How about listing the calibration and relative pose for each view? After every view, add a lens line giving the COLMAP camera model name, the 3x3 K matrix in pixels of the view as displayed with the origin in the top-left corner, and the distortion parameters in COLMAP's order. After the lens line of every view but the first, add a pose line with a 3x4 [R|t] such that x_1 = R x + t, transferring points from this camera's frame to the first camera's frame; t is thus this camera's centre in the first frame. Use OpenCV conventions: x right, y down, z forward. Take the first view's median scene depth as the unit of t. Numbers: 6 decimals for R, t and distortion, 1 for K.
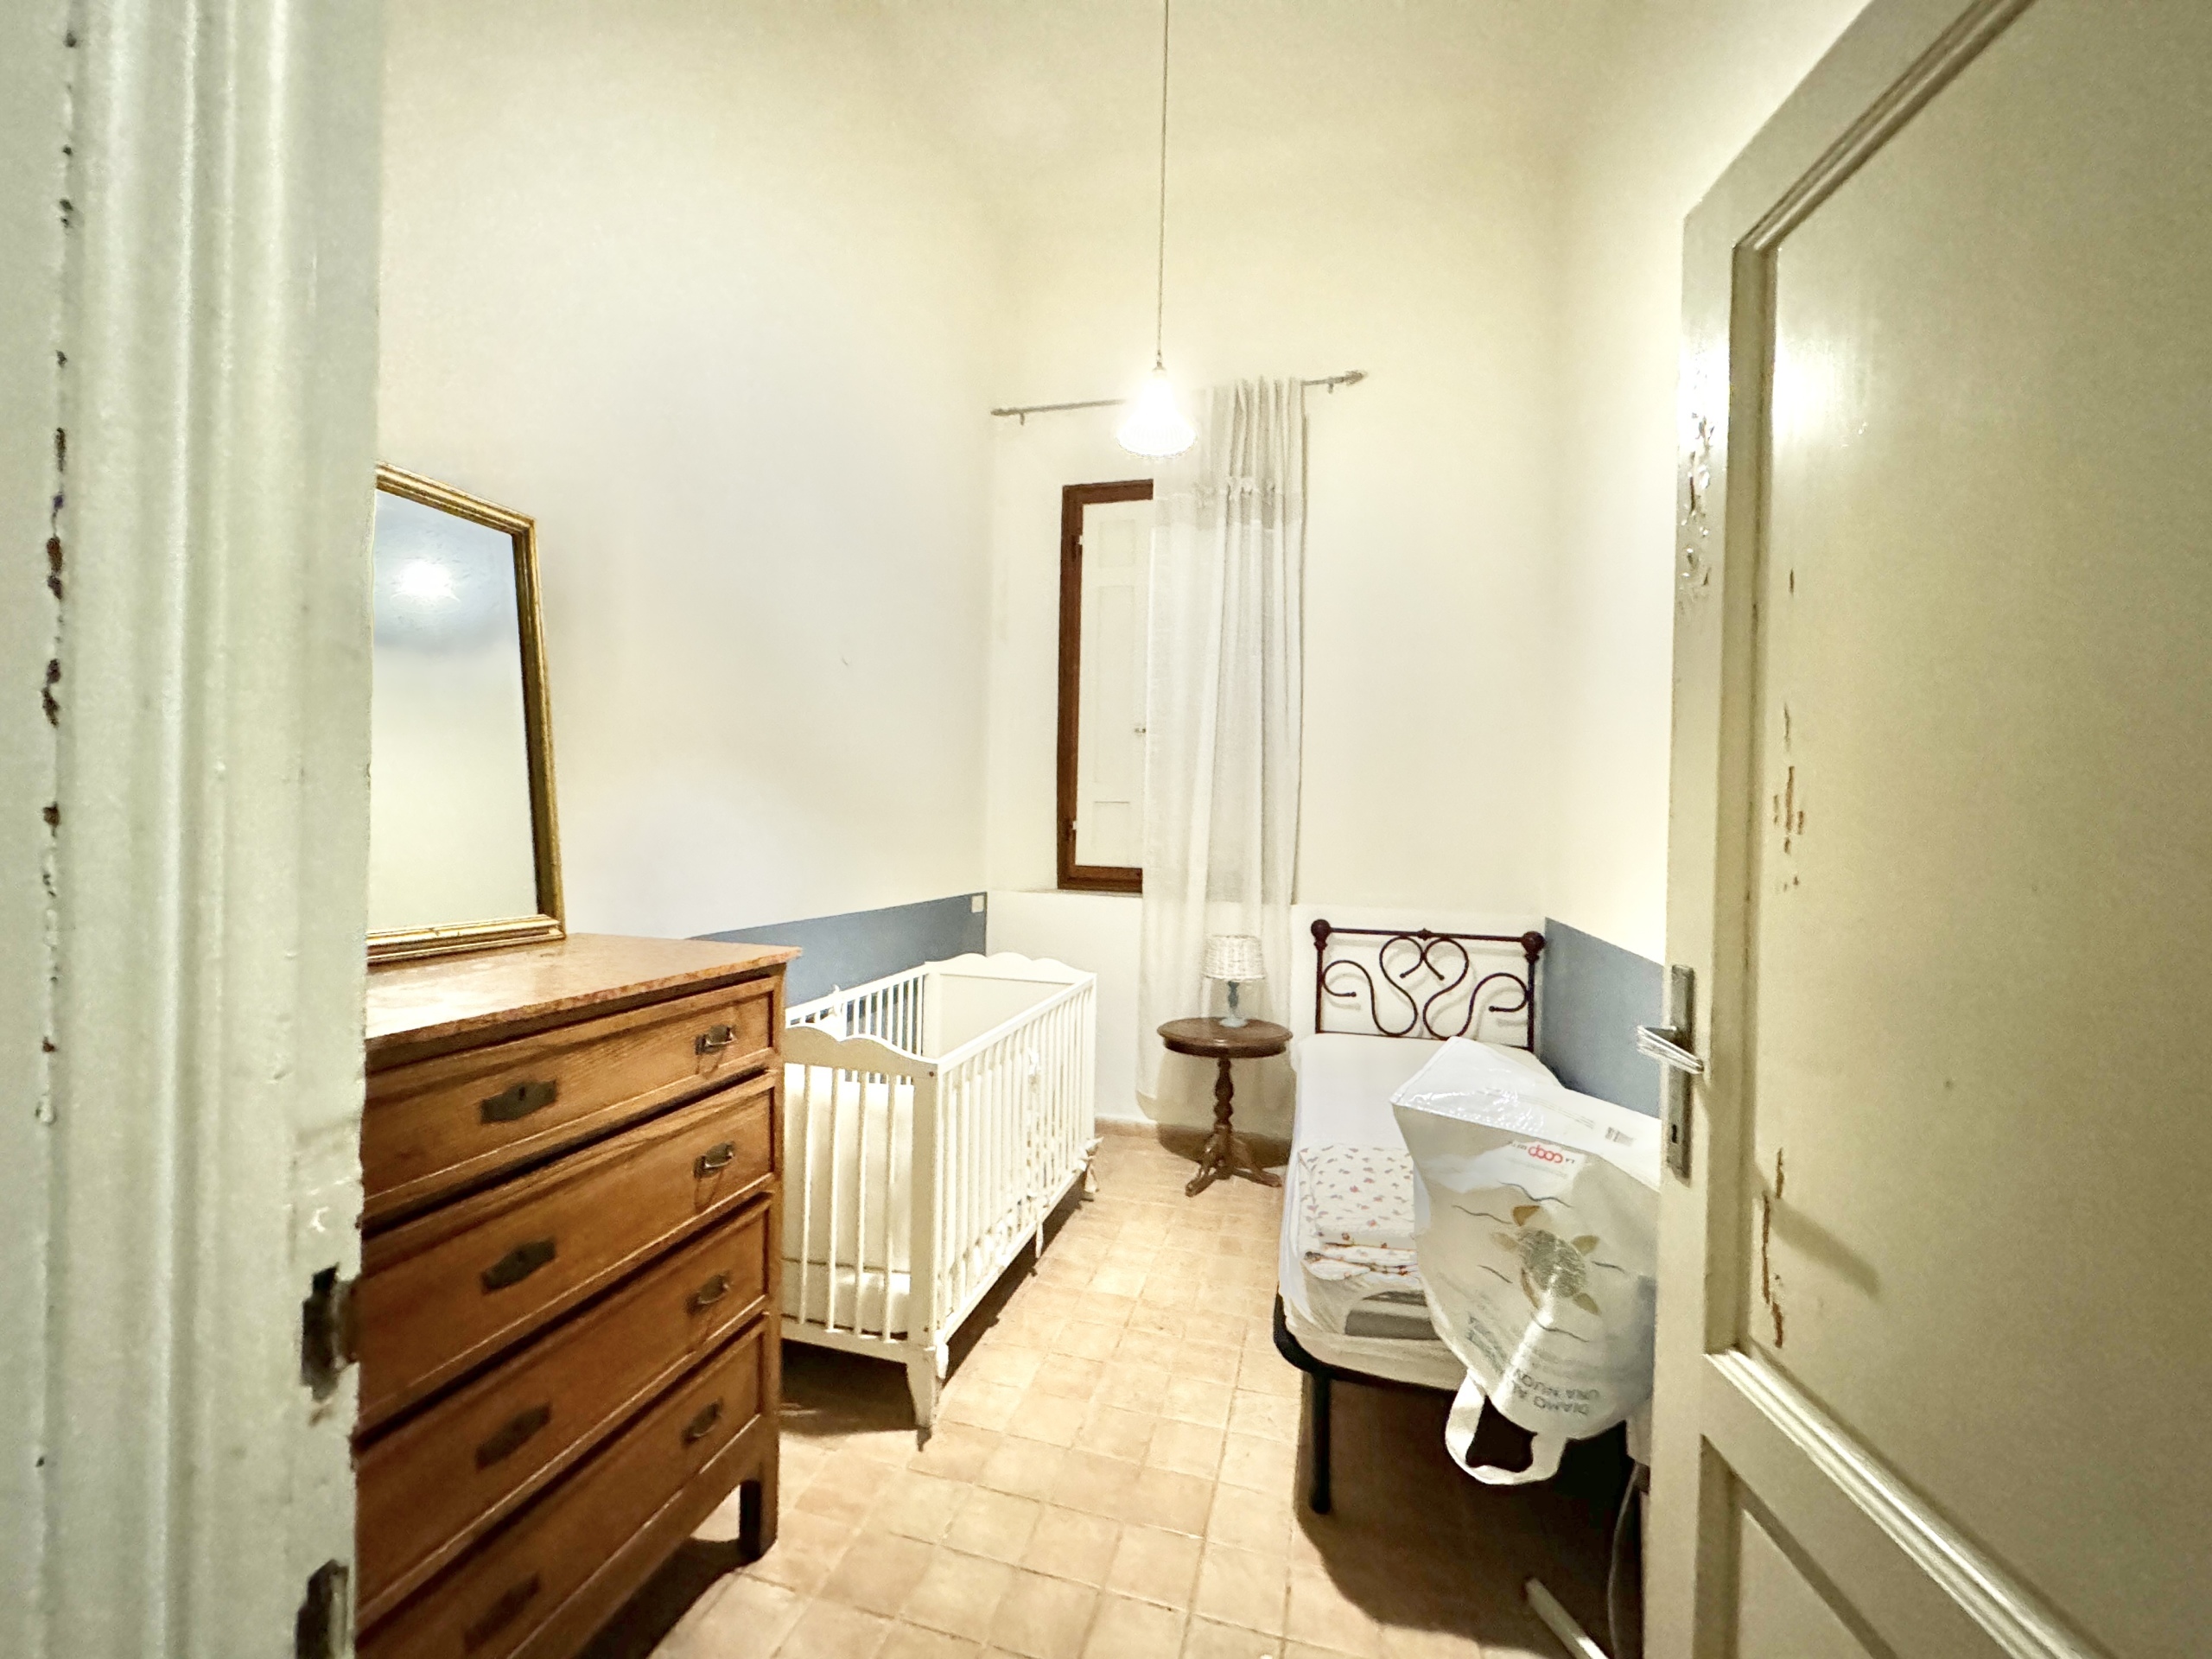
lens RADIAL K [[883.1, 0, 1105.1], [0, 883.1, 829.8], [0, 0, 1]] dist [-0.001787, 0.000786]
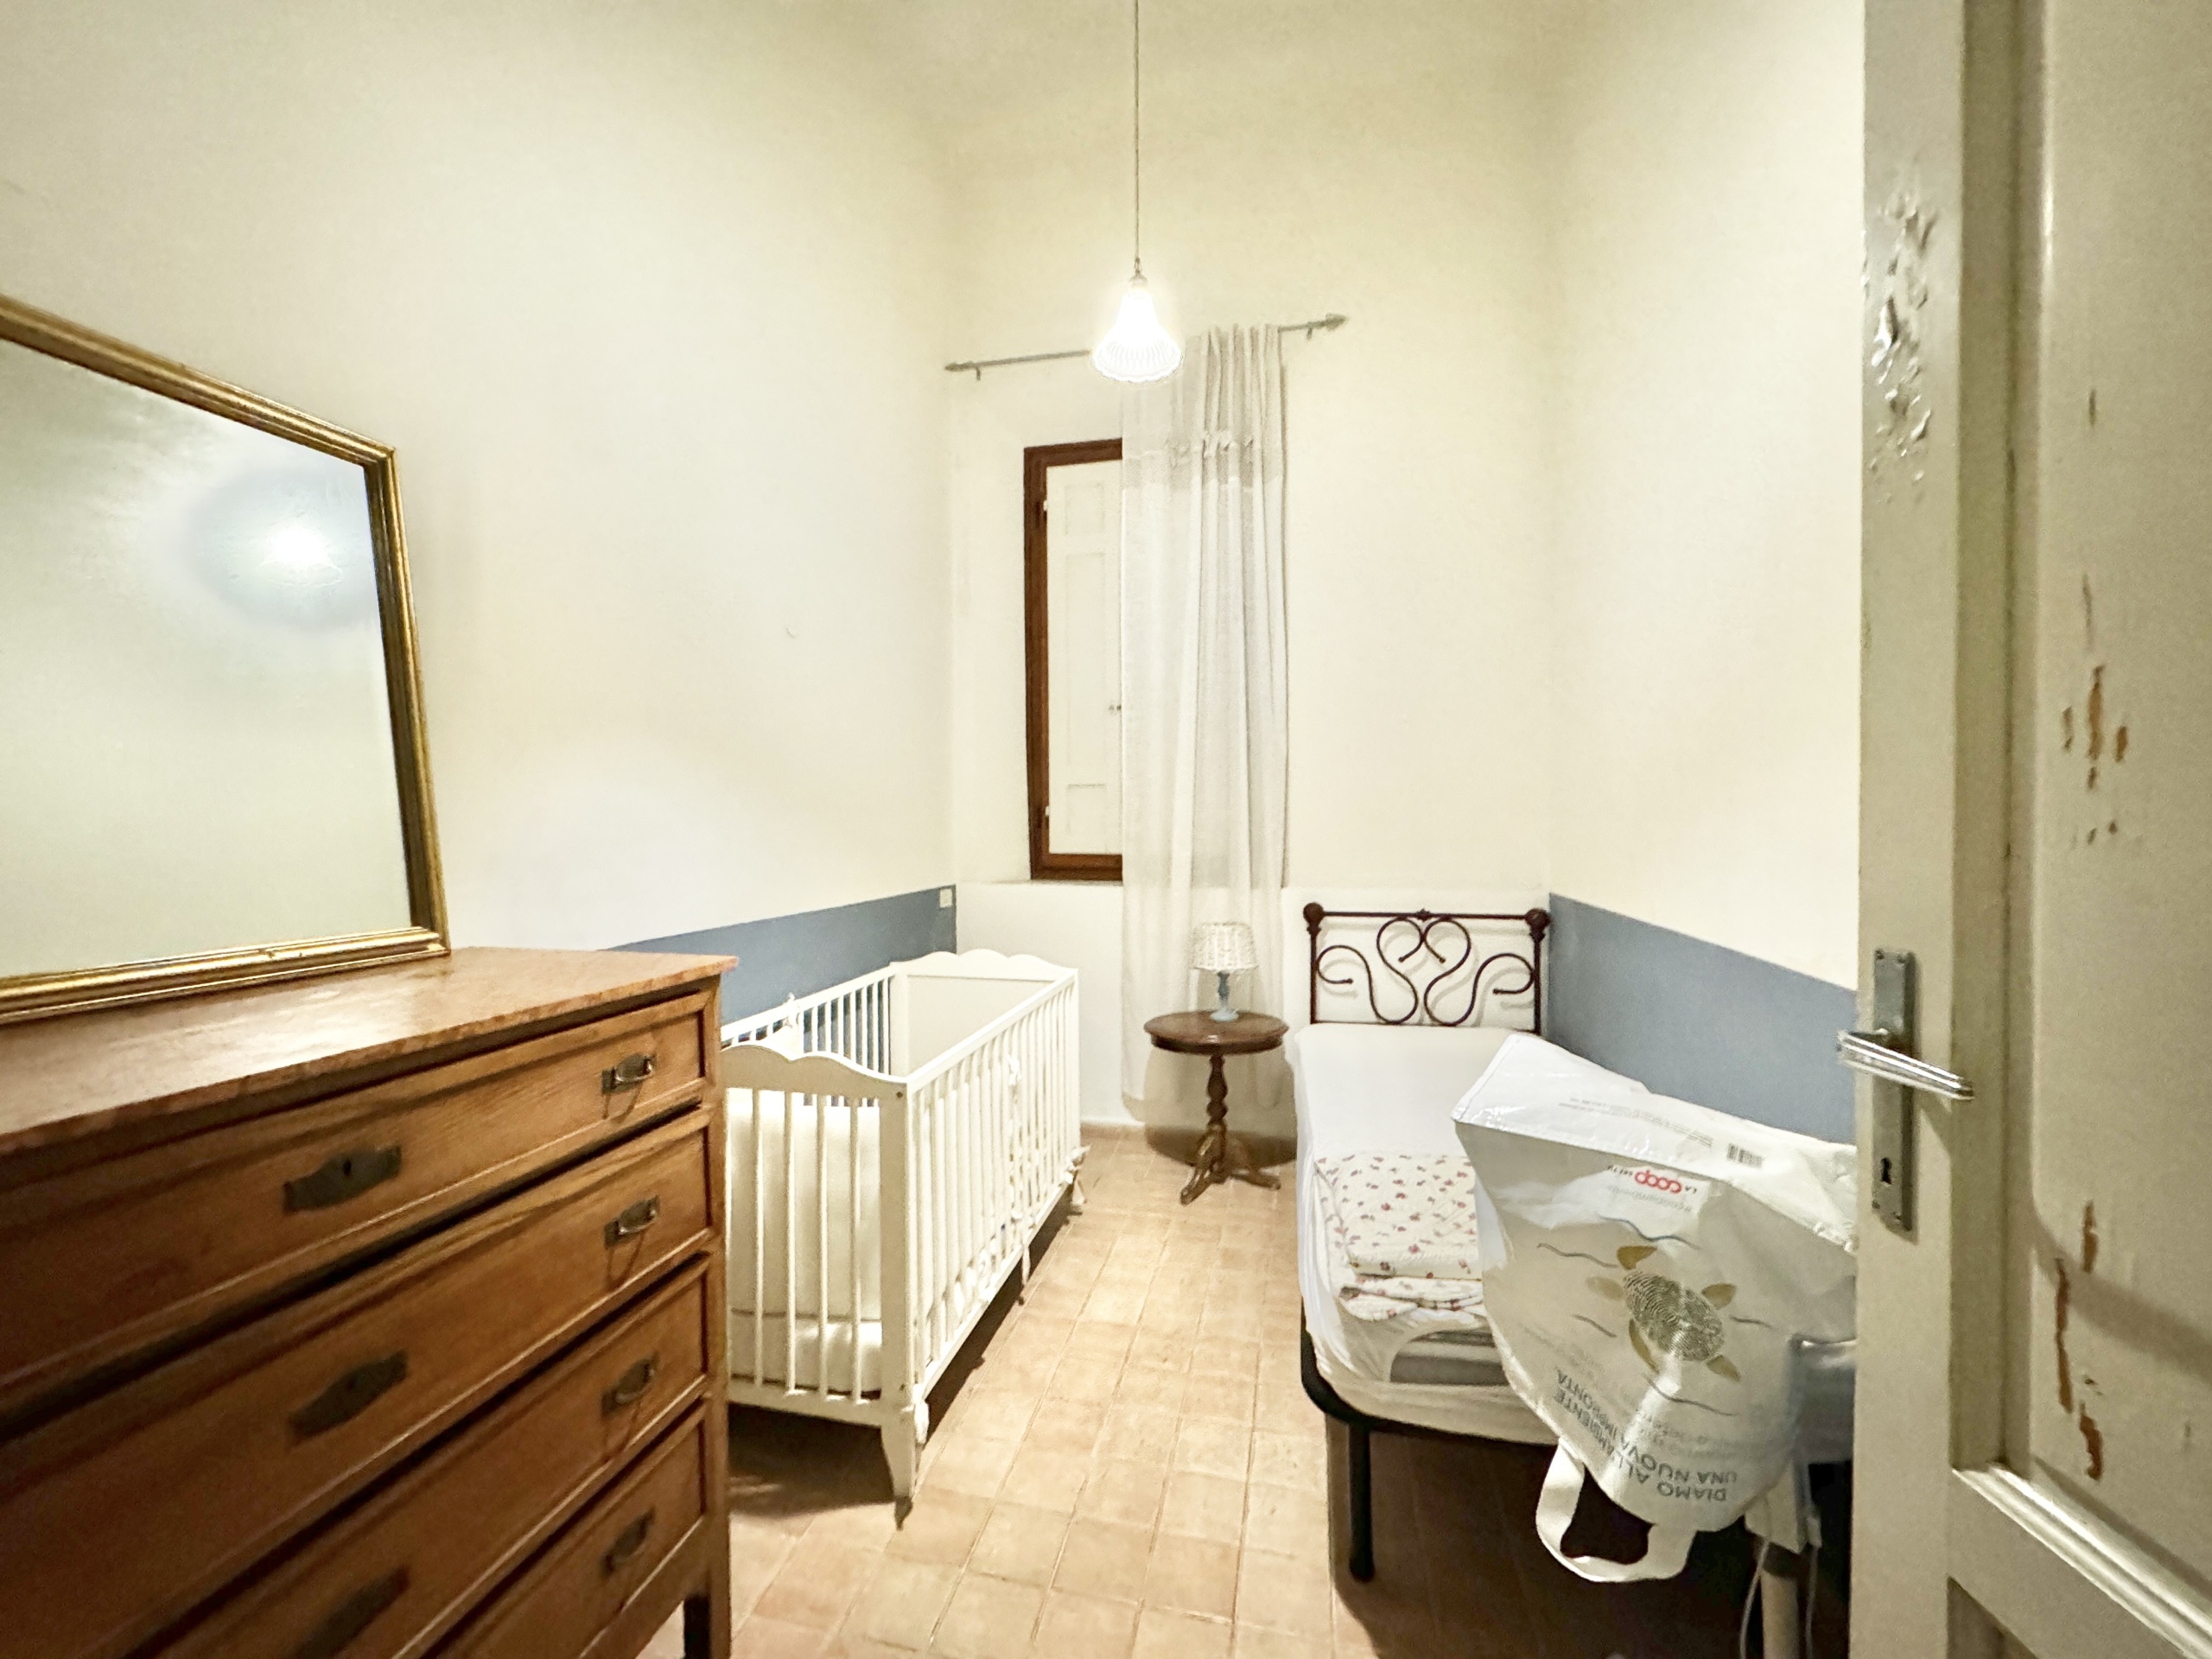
lens RADIAL K [[883.1, 0, 1106.9], [0, 883.1, 829.7], [0, 0, 1]] dist [-0.001787, 0.000786]
pose [[0.998778, -0.028182, 0.040590, -0.024171], [0.027713, 0.999543, 0.012078, 0.013070], [-0.040912, -0.010939, 0.999103, 0.147770]]
